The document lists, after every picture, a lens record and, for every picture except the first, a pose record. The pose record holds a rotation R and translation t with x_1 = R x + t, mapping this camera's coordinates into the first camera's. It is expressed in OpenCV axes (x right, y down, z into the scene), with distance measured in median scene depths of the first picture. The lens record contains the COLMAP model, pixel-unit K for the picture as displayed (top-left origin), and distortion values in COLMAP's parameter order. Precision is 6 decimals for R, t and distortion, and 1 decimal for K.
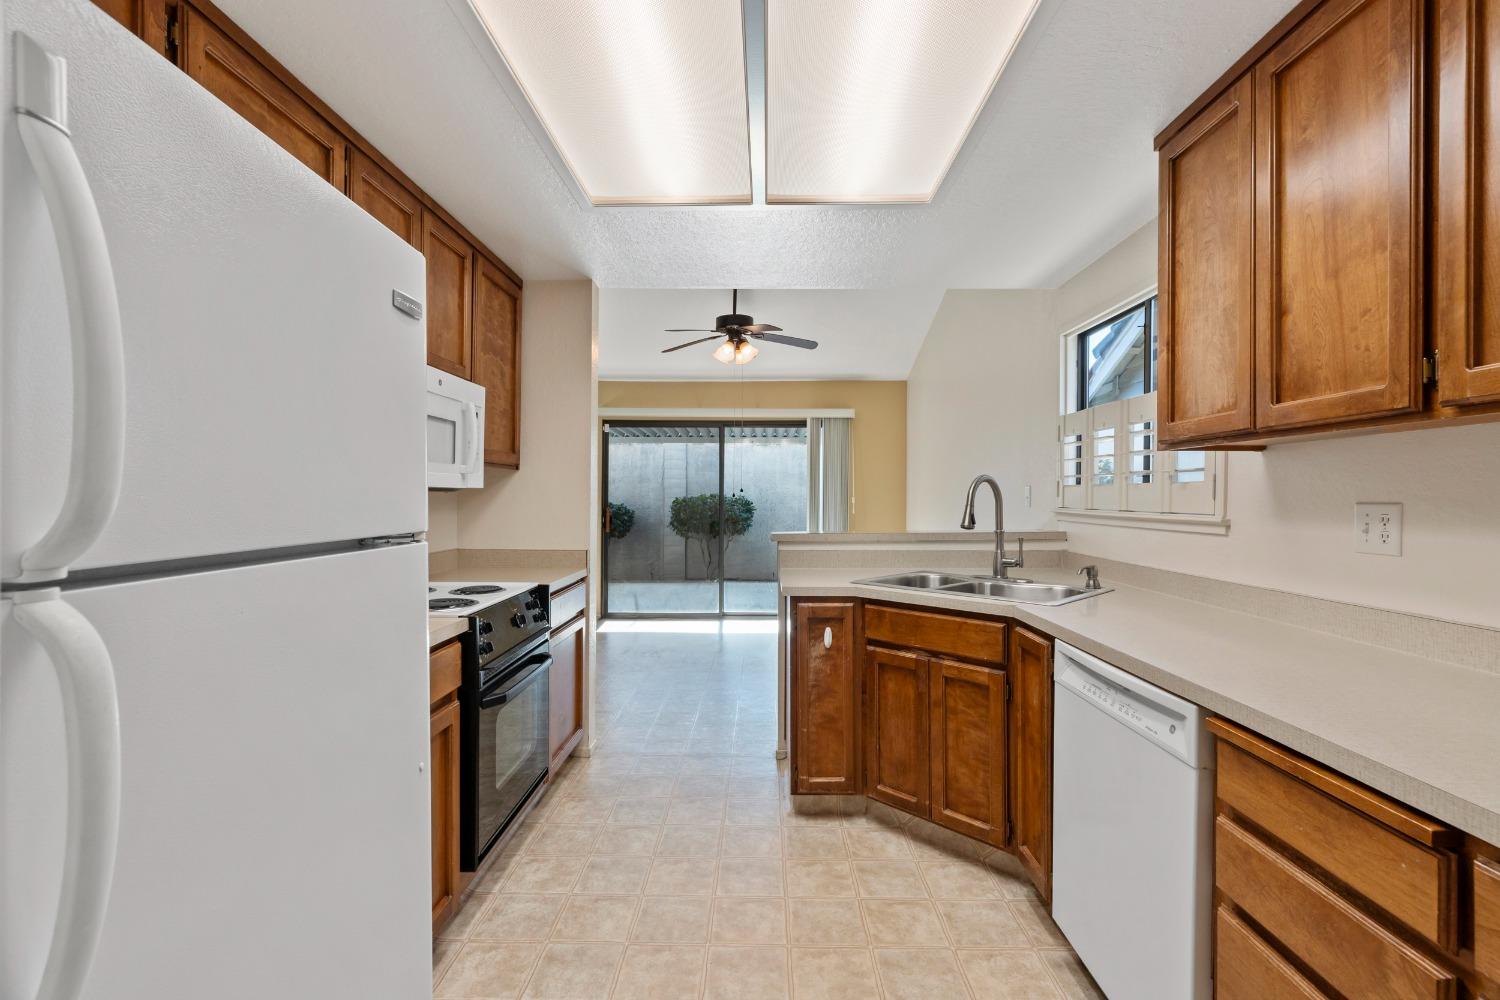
lens RADIAL K [[681.1, 0, 739.8], [0, 681.1, 500.7], [0, 0, 1]] dist [0.002160, 0.000375]
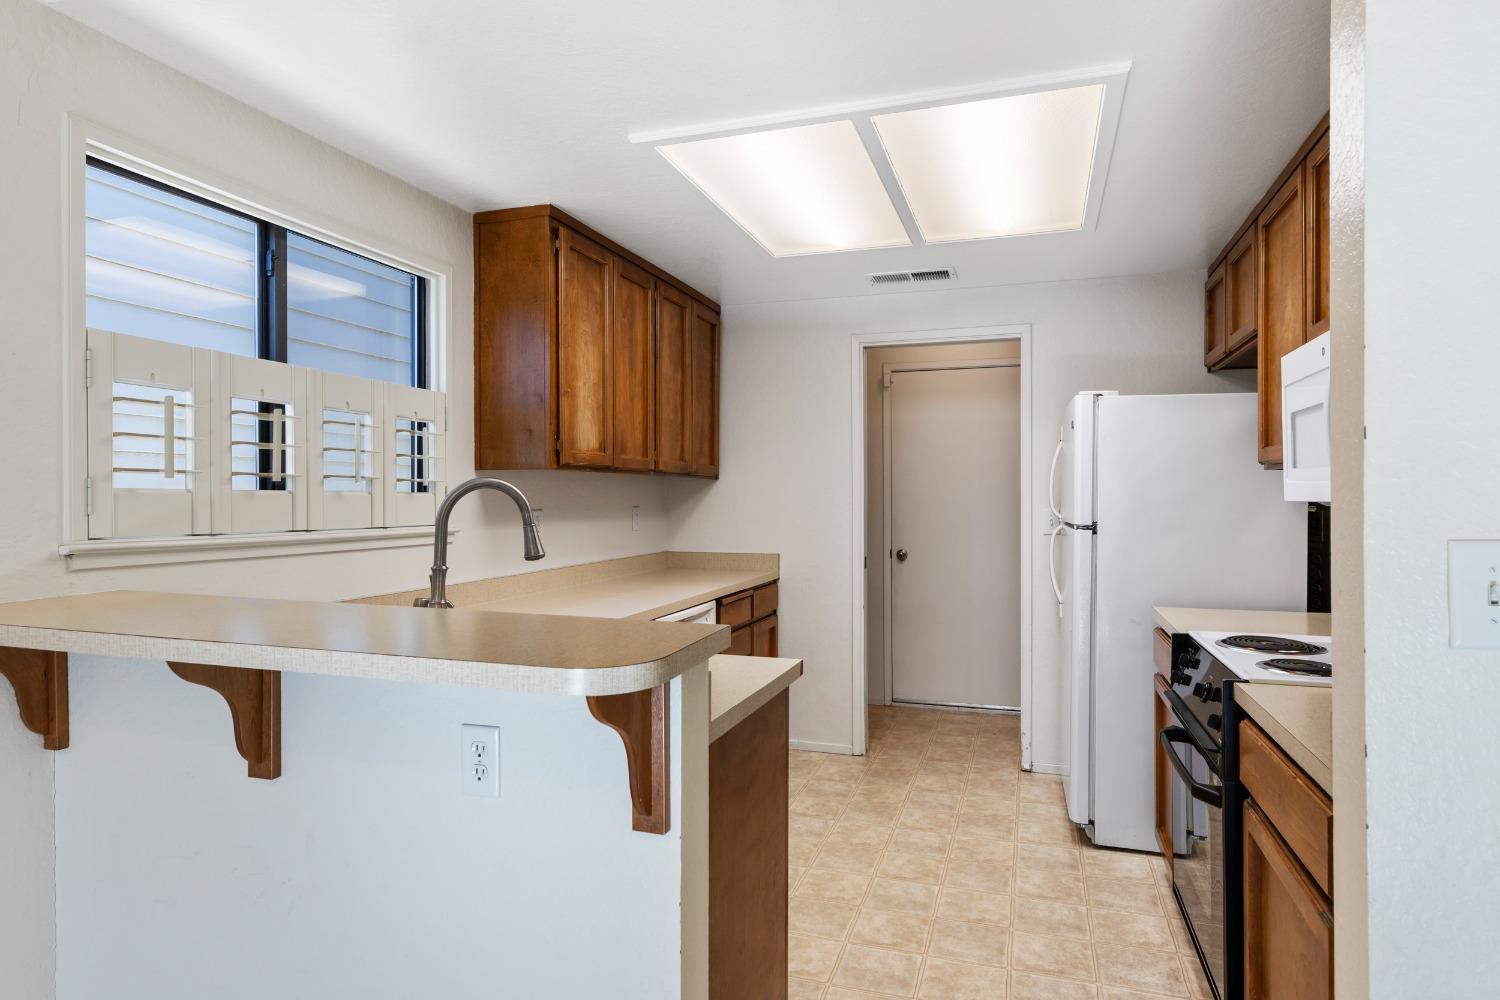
lens RADIAL K [[877.7, 0, 742.3], [0, 877.7, 499.1], [0, 0, 1]] dist [-0.000317, -0.000704]
pose [[-0.957520, -0.001989, 0.288359, -0.090118], [-0.001012, 0.999993, 0.003537, -0.024127], [-0.288364, 0.003095, -0.957516, 1.807102]]
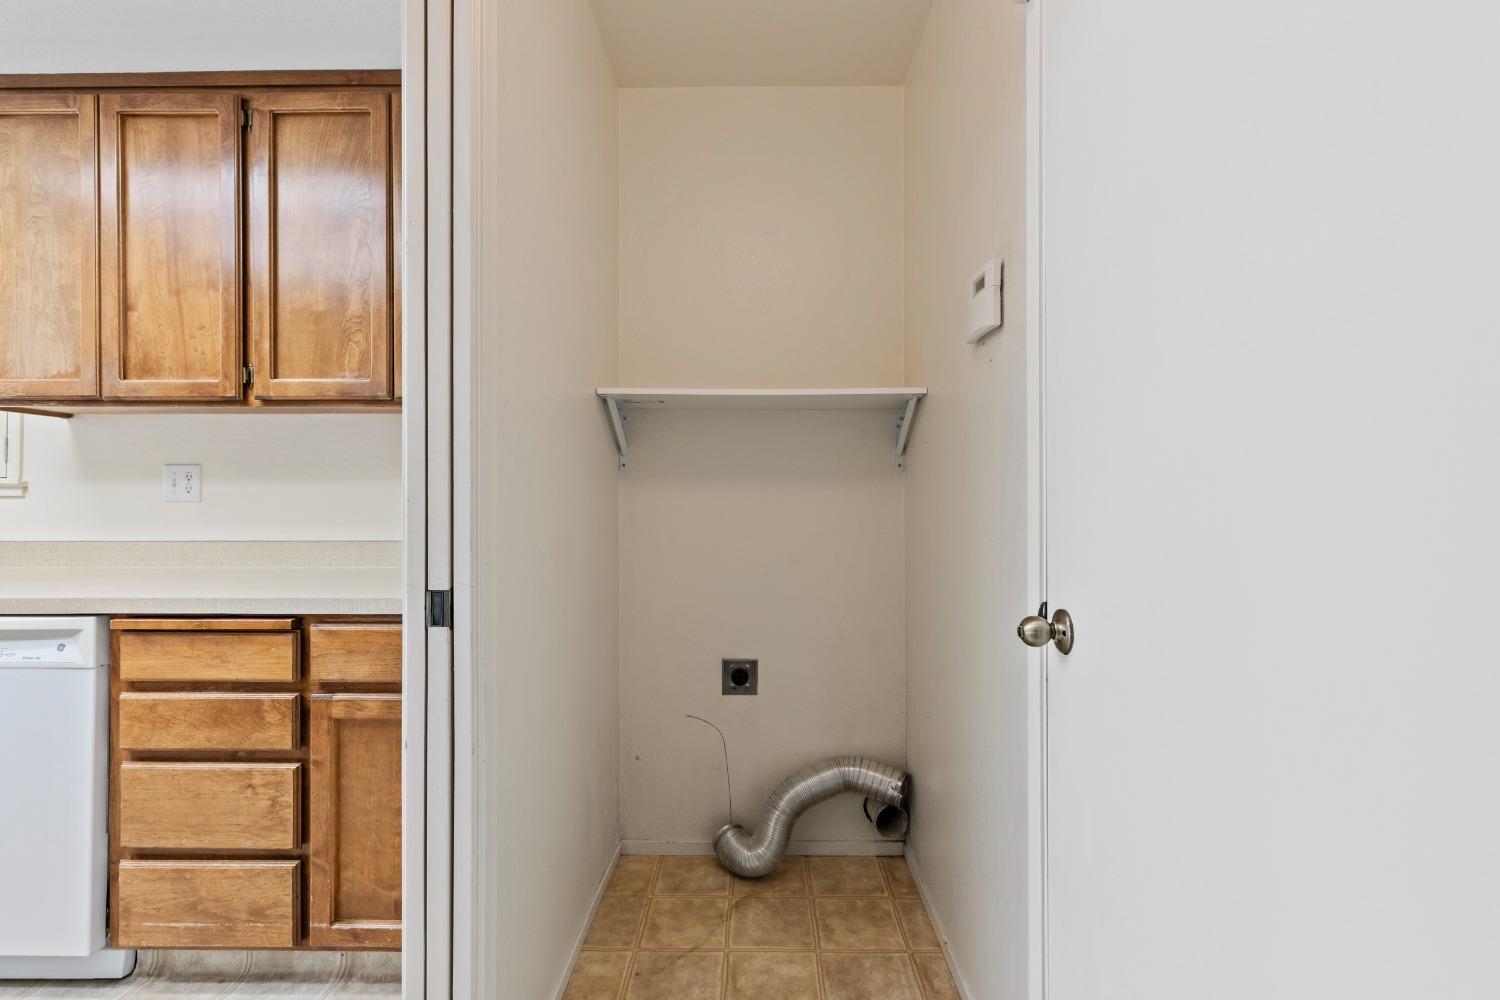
lens RADIAL K [[681.1, 0, 748.9], [0, 681.1, 494.8], [0, 0, 1]] dist [0.002160, 0.000375]
pose [[0.002368, -0.000645, 0.999997, -0.237319], [0.000952, 0.999999, 0.000643, 0.035738], [-0.999997, 0.000950, 0.002368, -0.075435]]
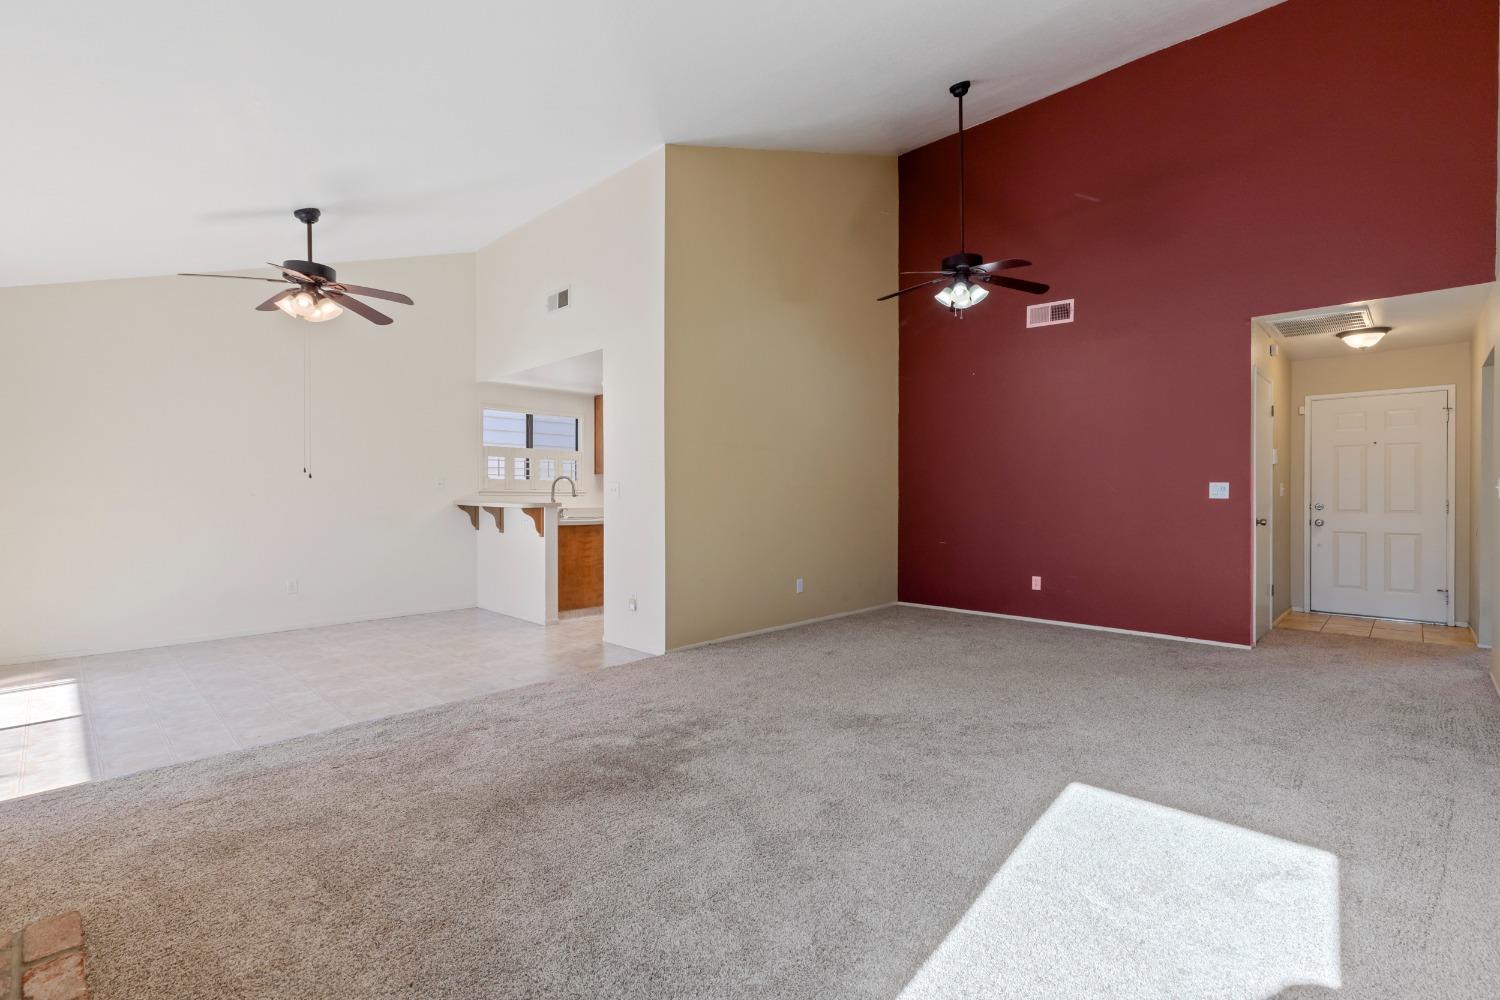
lens RADIAL K [[681.1, 0, 758.0], [0, 681.1, 498.4], [0, 0, 1]] dist [0.002160, 0.000375]
pose [[-0.736726, -0.010234, 0.676114, -1.997201], [-0.004220, 0.999936, 0.010538, 0.015916], [-0.676179, 0.004911, -0.736721, 2.534661]]
